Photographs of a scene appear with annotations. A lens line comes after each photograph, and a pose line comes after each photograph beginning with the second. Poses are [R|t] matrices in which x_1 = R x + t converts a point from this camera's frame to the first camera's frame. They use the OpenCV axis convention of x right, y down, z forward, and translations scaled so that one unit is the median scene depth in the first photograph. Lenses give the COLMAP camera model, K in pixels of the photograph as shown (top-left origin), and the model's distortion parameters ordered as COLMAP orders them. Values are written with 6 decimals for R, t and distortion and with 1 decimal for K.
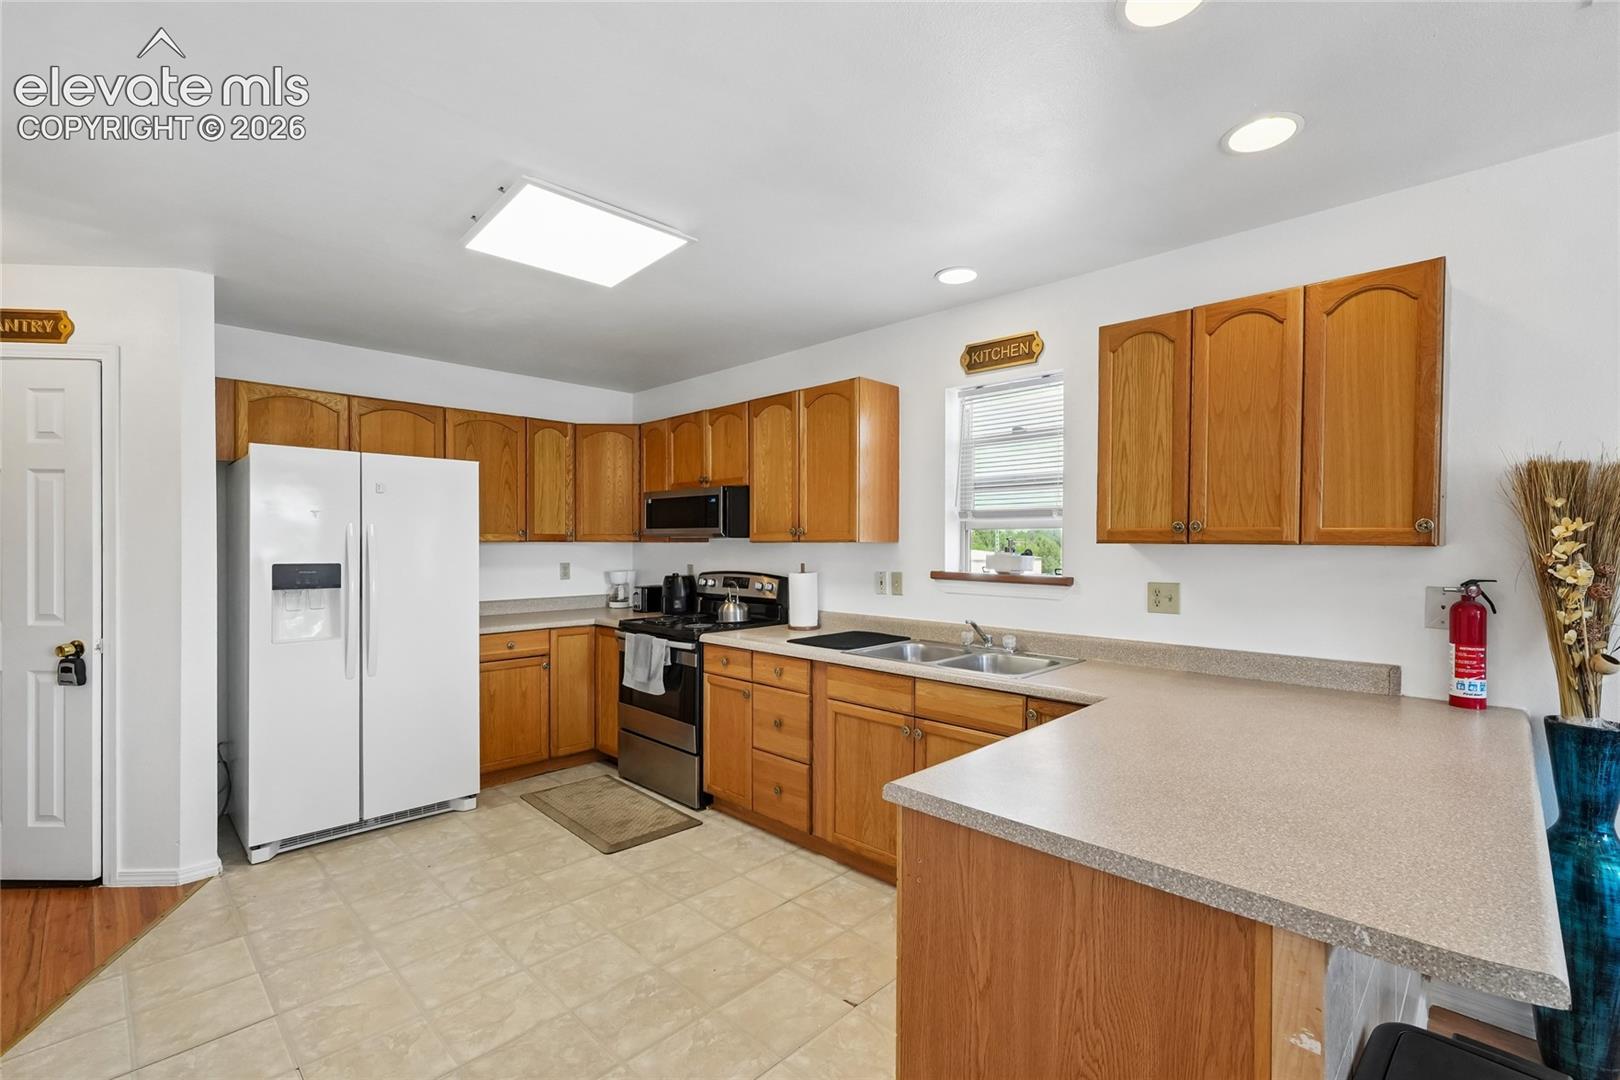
lens RADIAL K [[706.7, 0, 815.1], [0, 706.7, 550.4], [0, 0, 1]] dist [0.005281, 0.000366]
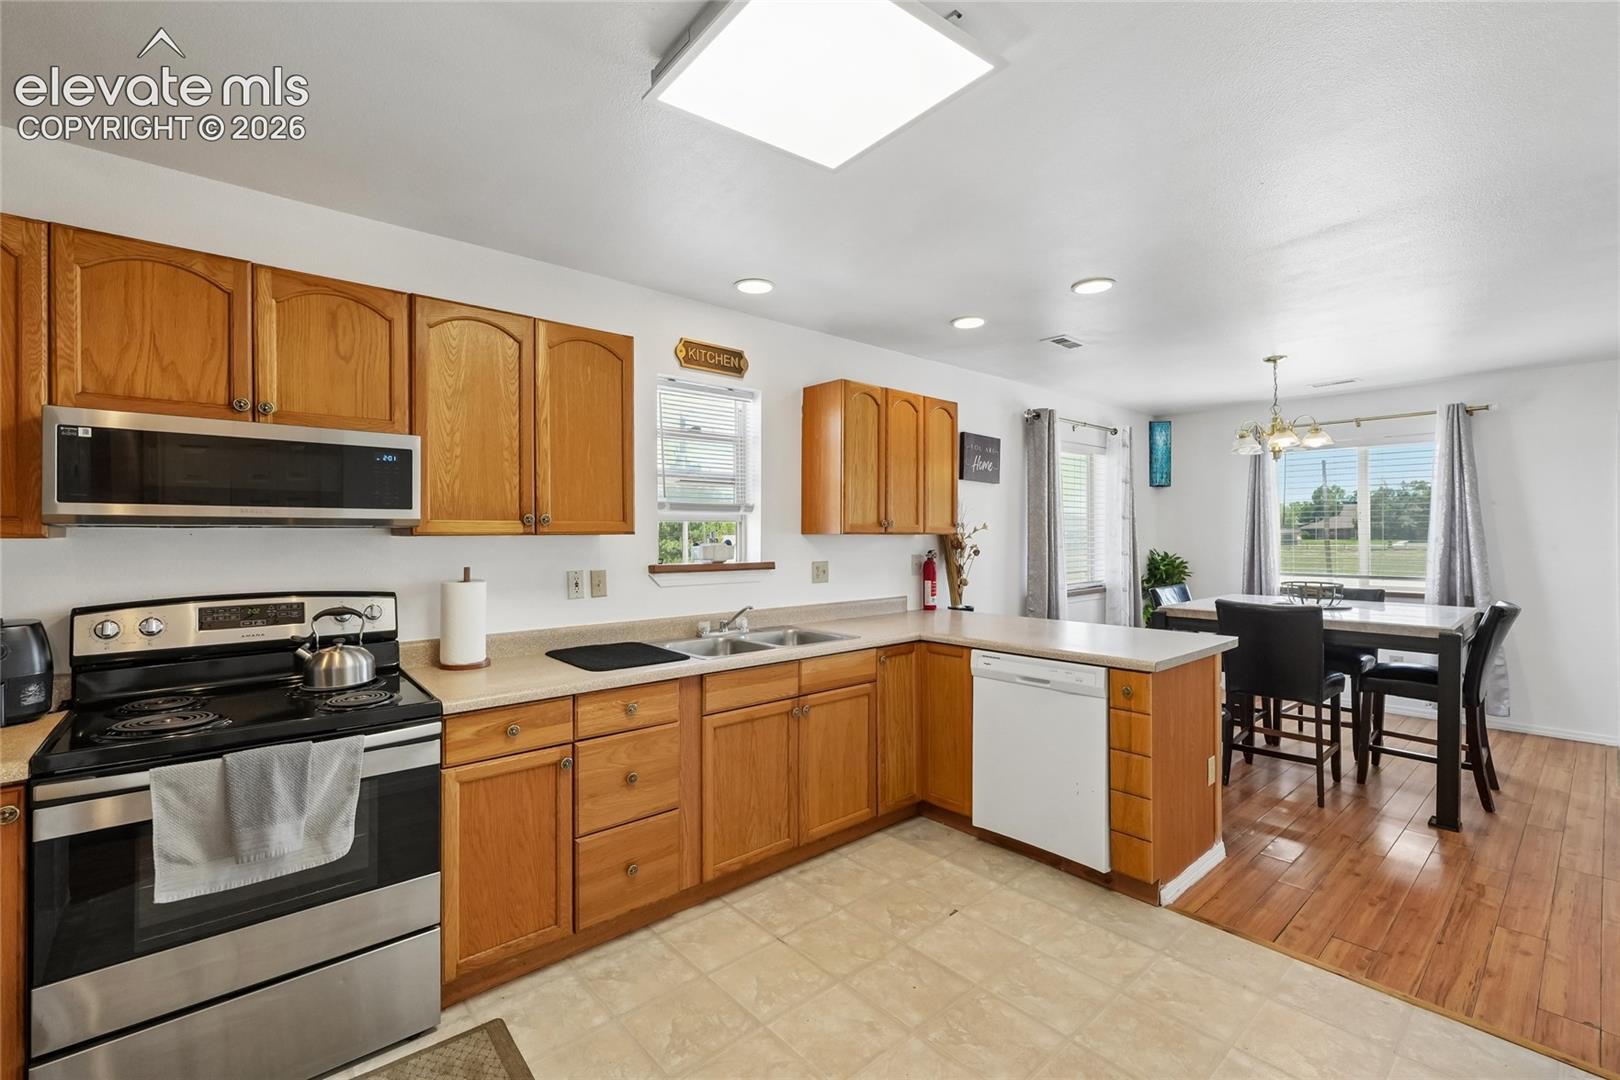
lens RADIAL K [[706.7, 0, 811.3], [0, 706.7, 531.4], [0, 0, 1]] dist [0.005281, 0.000366]
pose [[0.082167, -0.000289, 0.996619, -0.823019], [0.014829, 0.999890, -0.000933, -0.012451], [-0.996508, 0.014856, 0.082162, 0.790113]]
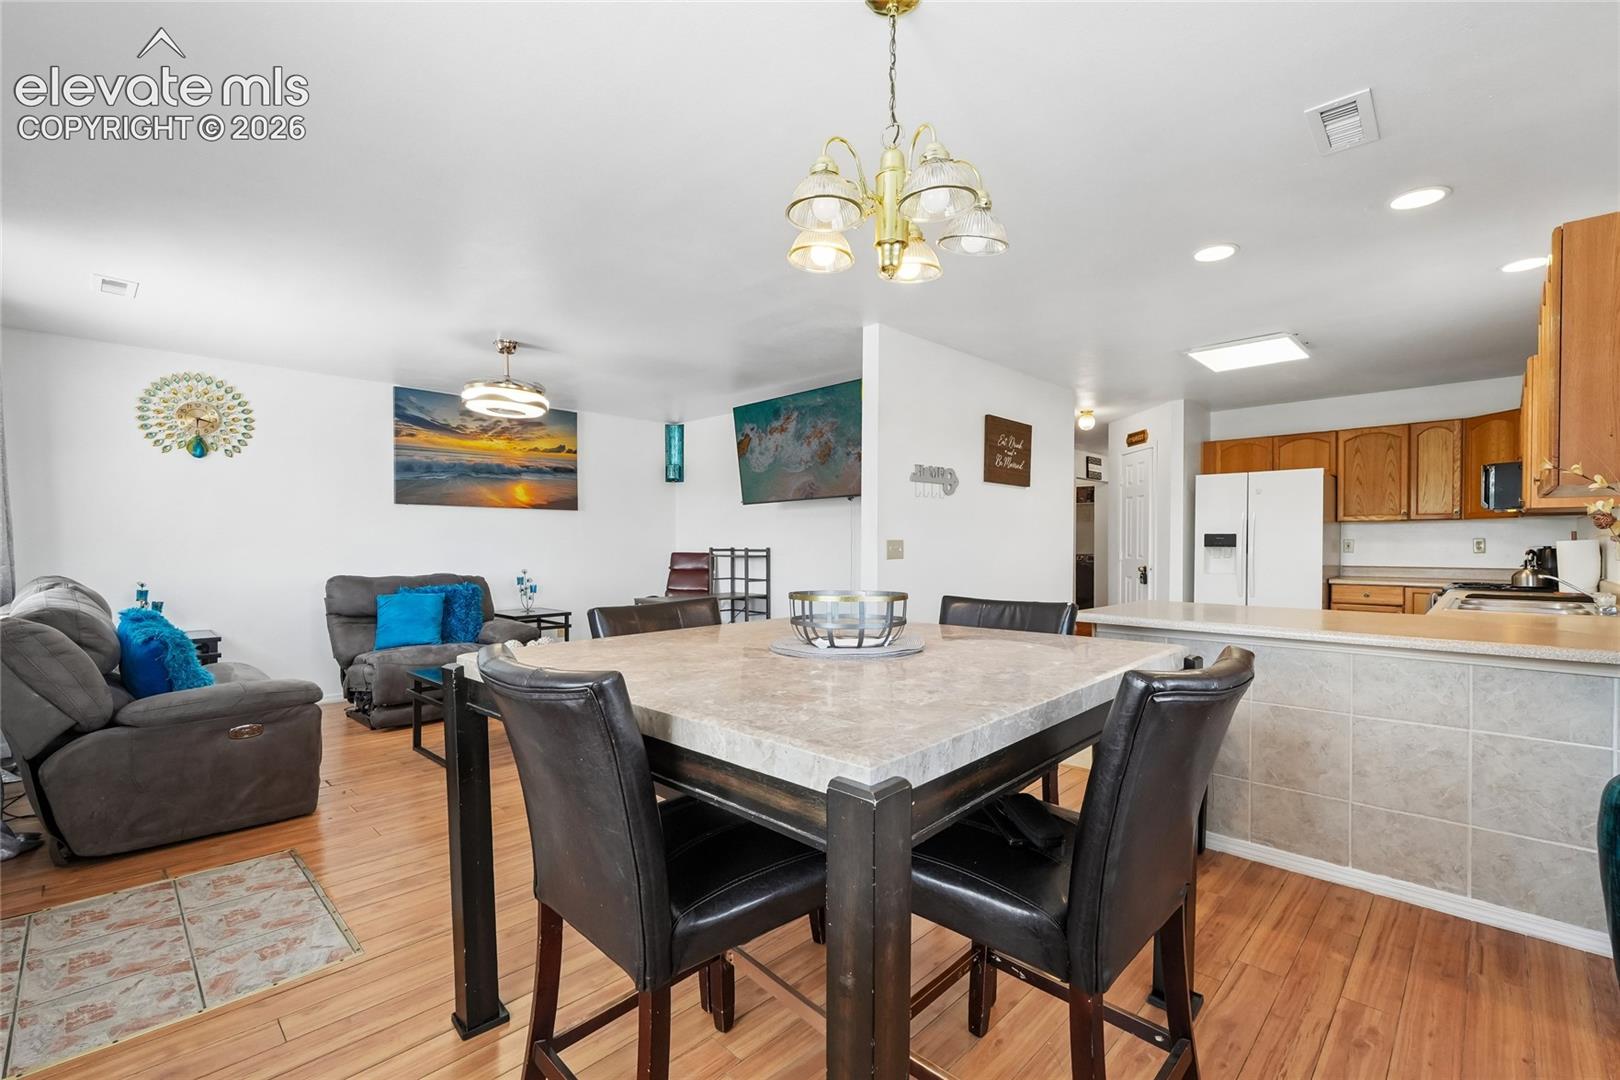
lens RADIAL K [[706.7, 0, 815.1], [0, 706.7, 544.6], [0, 0, 1]] dist [0.005281, 0.000366]
pose [[0.002023, -0.002050, -0.999996, 1.265576], [-0.013043, 0.999913, -0.002076, 0.070018], [0.999913, 0.013048, 0.001996, -0.113309]]
